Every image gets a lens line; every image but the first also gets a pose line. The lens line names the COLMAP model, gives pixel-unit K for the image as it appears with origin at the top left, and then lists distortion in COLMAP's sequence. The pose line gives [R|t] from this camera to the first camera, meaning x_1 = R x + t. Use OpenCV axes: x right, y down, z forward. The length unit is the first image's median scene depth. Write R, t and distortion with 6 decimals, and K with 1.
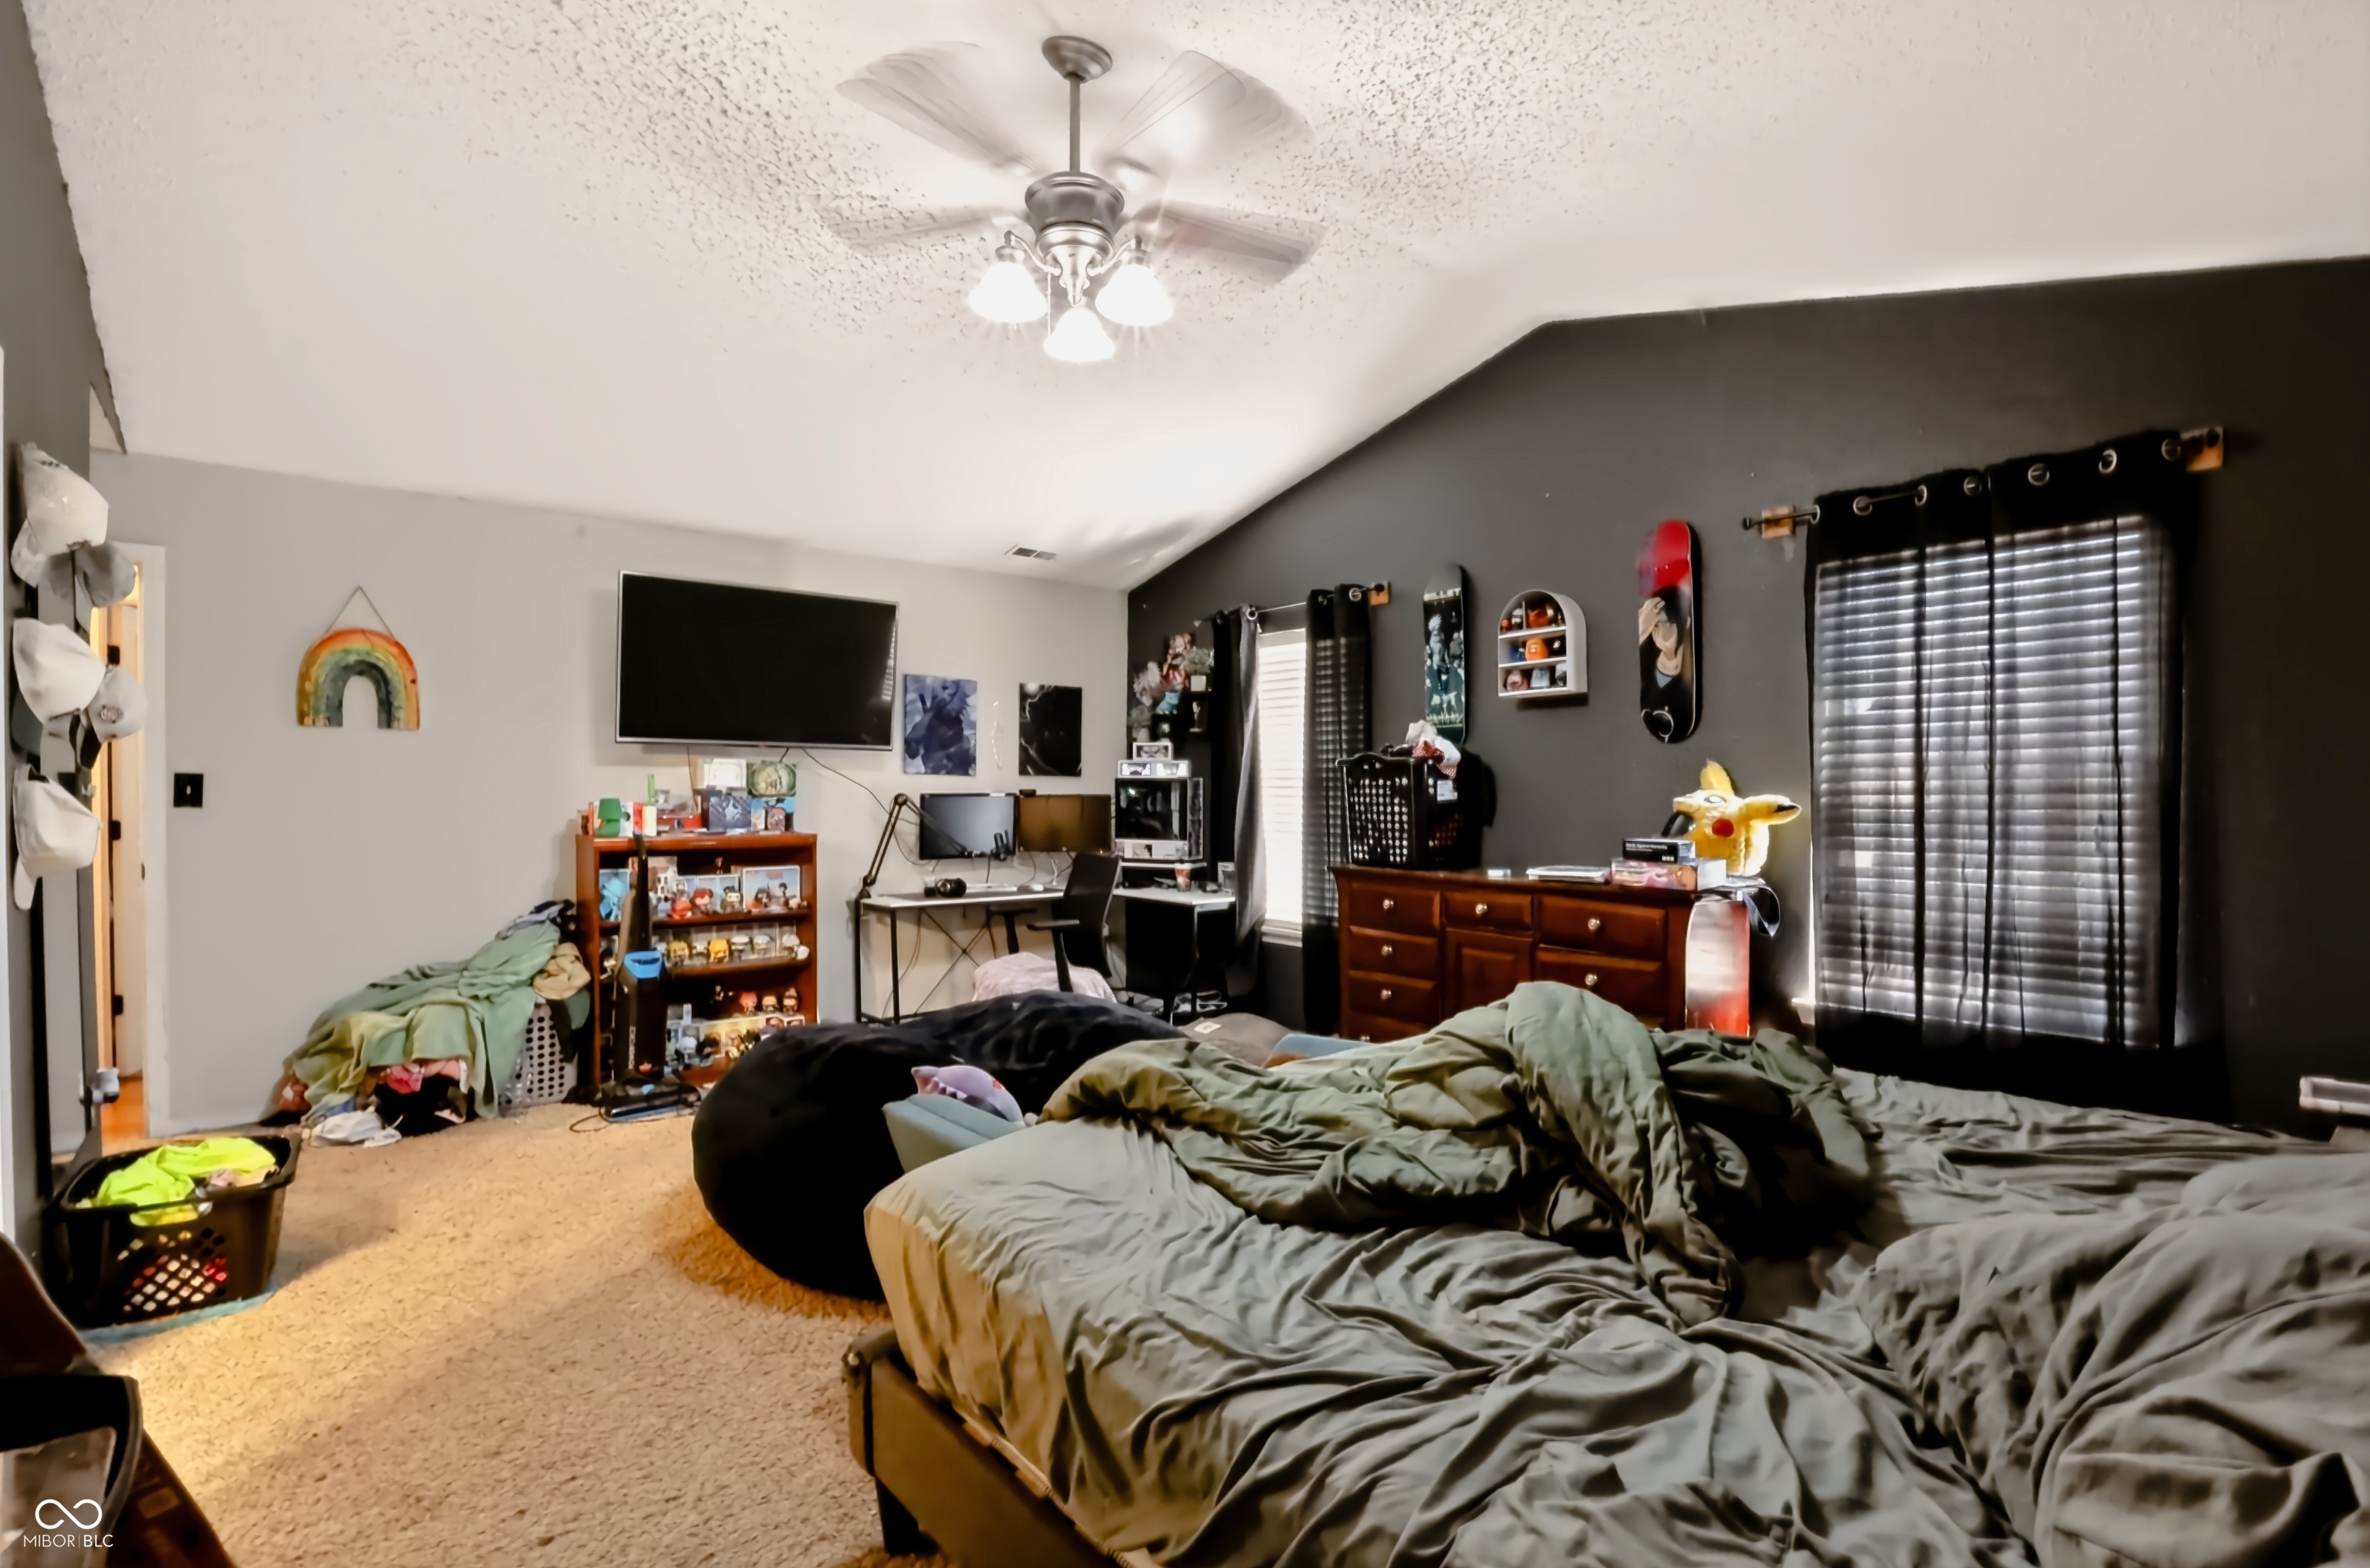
lens RADIAL K [[1109.3, 0, 1189.6], [0, 1109.3, 789.9], [0, 0, 1]] dist [-0.035251, 0.003889]
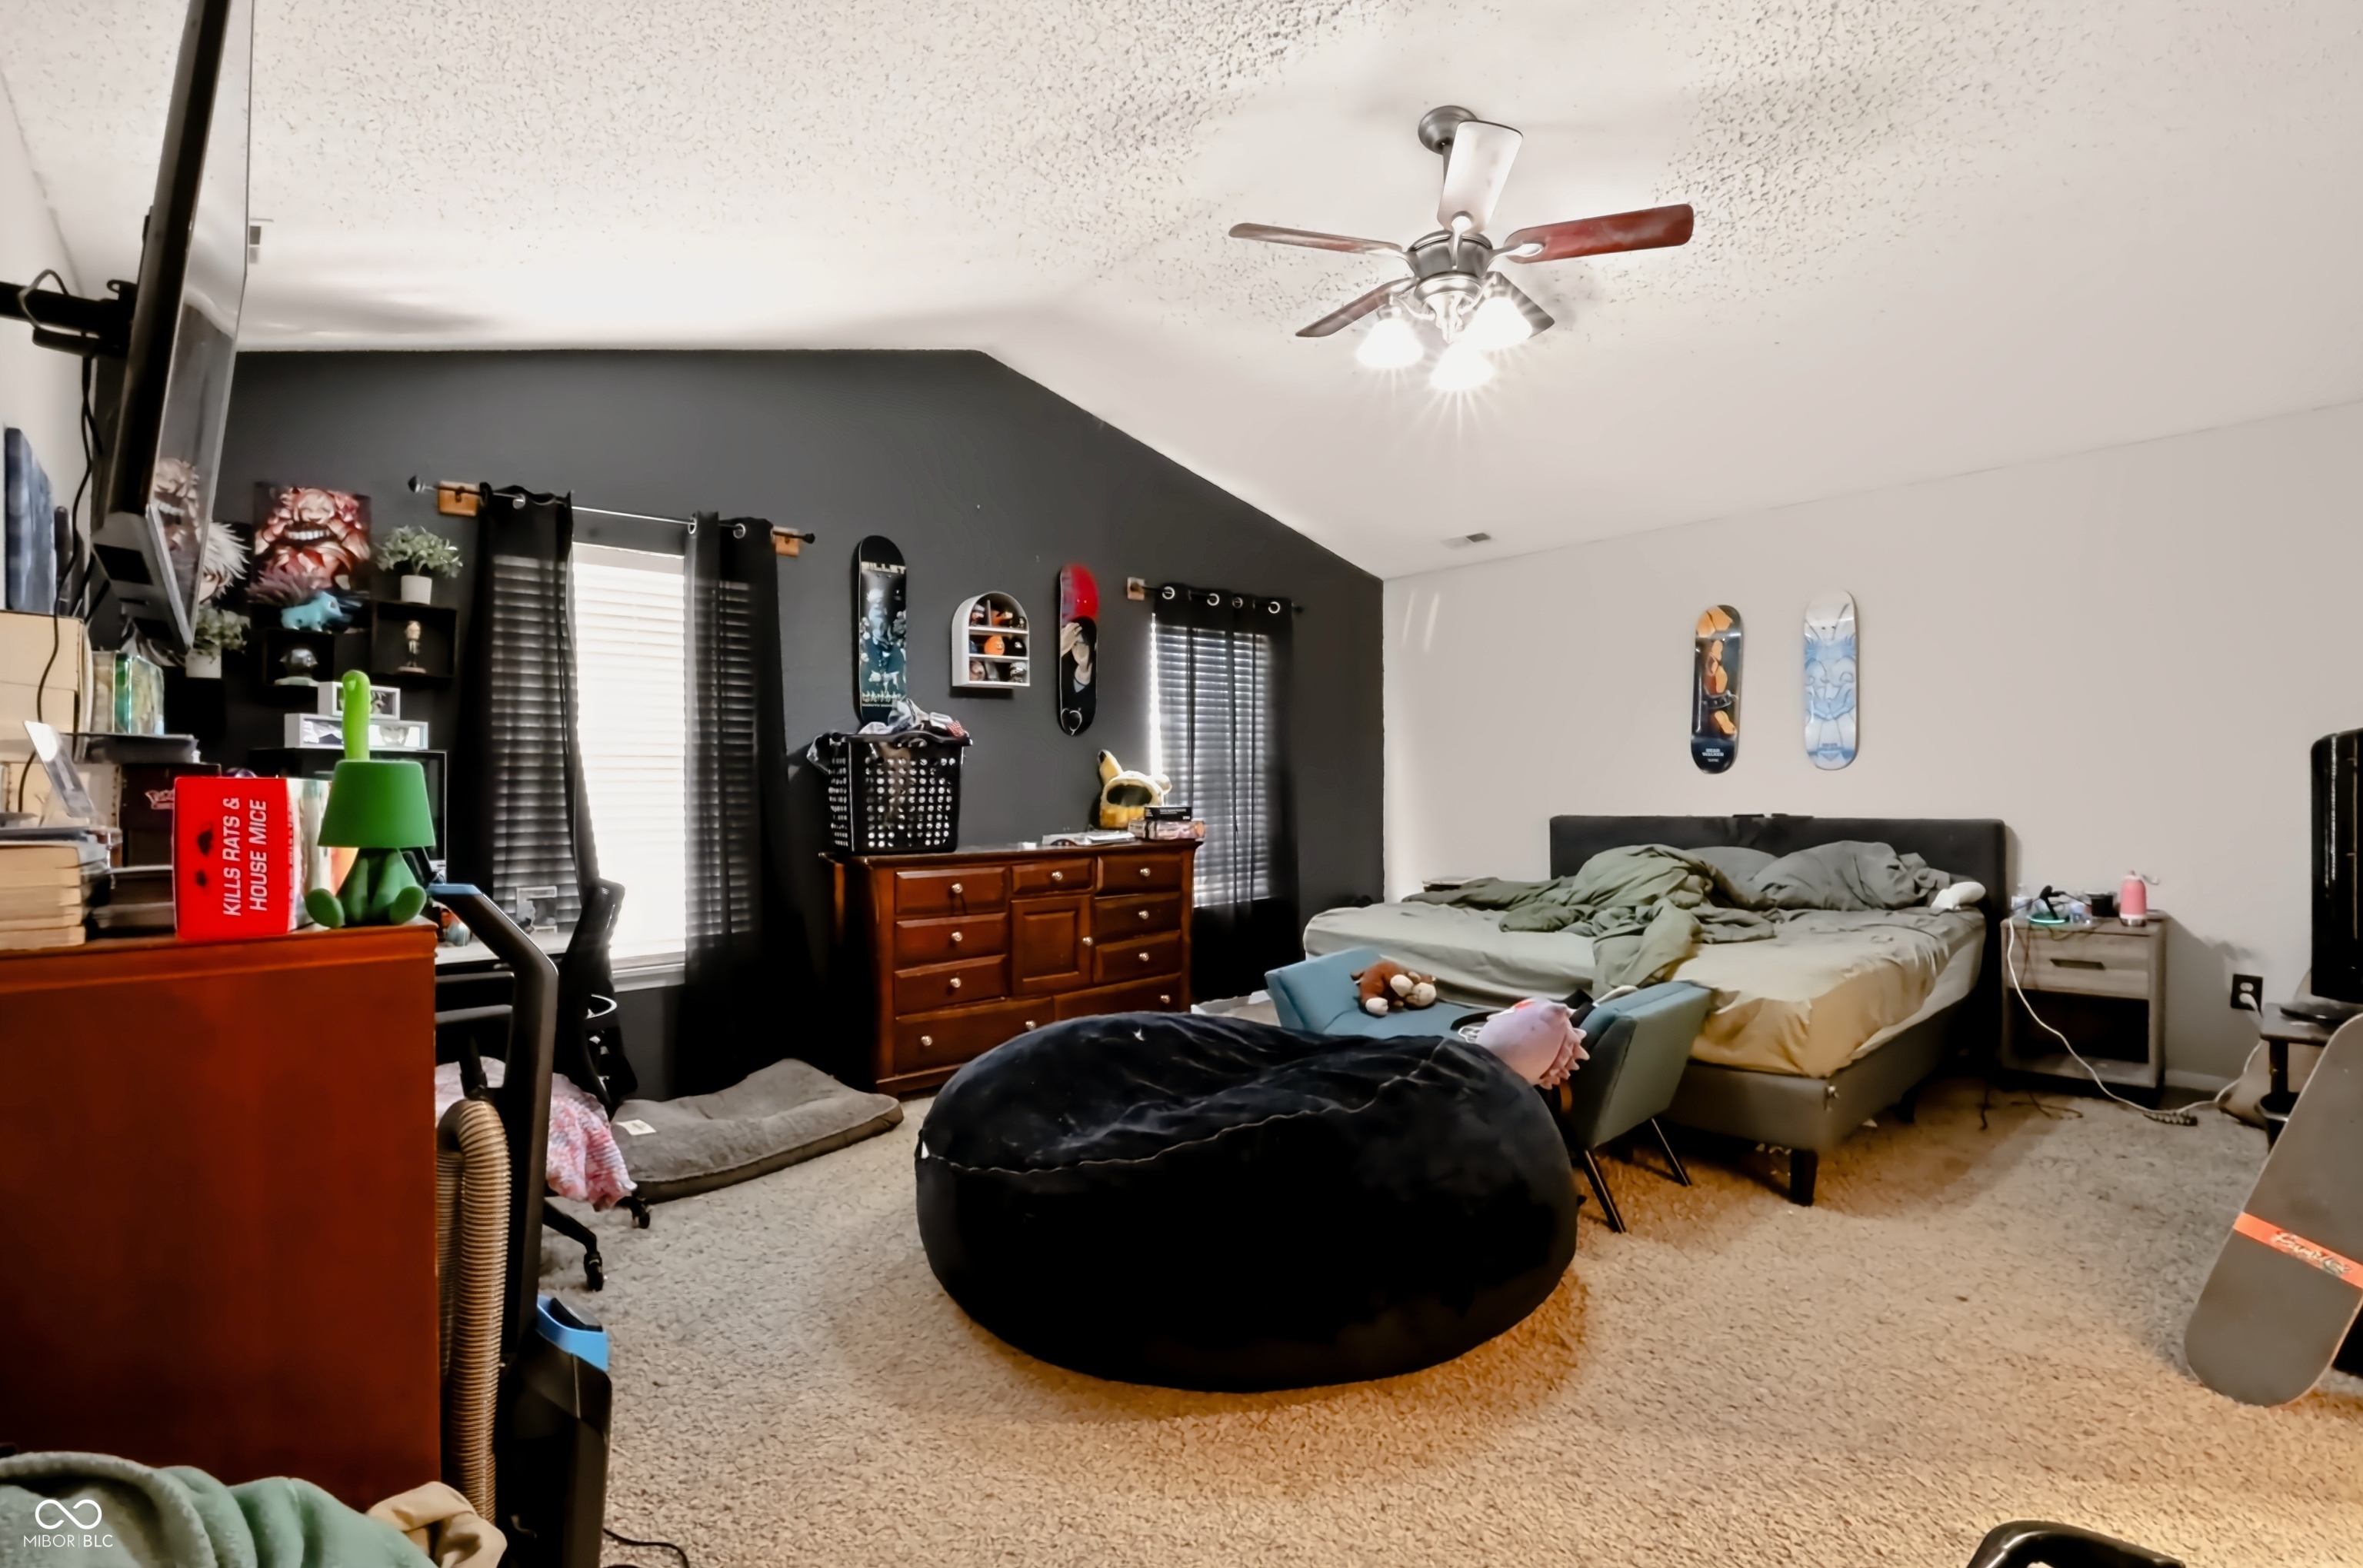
lens RADIAL K [[1106.0, 0, 1186.1], [0, 1106.0, 790.8], [0, 0, 1]] dist [-0.035251, 0.003889]
pose [[-0.052375, -0.004511, 0.998617, -0.832357], [0.012443, 0.999909, 0.005170, 0.016539], [-0.998550, 0.012696, -0.052314, 0.890916]]
